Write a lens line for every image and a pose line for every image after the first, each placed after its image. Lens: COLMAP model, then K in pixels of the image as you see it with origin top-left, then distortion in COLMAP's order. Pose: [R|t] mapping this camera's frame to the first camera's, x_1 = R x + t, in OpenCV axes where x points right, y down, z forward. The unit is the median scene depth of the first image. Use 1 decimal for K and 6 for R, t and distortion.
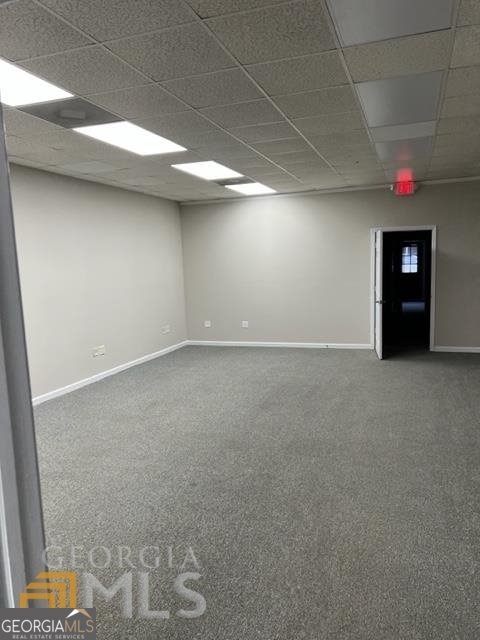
lens RADIAL K [[485.6, 0, 240.0], [0, 485.6, 318.3], [0, 0, 1]] dist [0.034793, -0.025938]
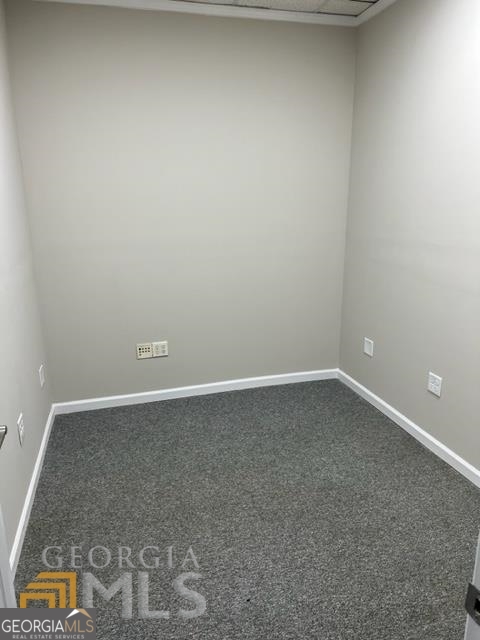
lens RADIAL K [[485.6, 0, 238.7], [0, 485.6, 317.7], [0, 0, 1]] dist [0.034793, -0.025938]
pose [[0.583766, 0.216190, -0.782610, 0.177307], [-0.082764, 0.974722, 0.207525, -0.085136], [0.807692, -0.056374, 0.586903, 0.704182]]
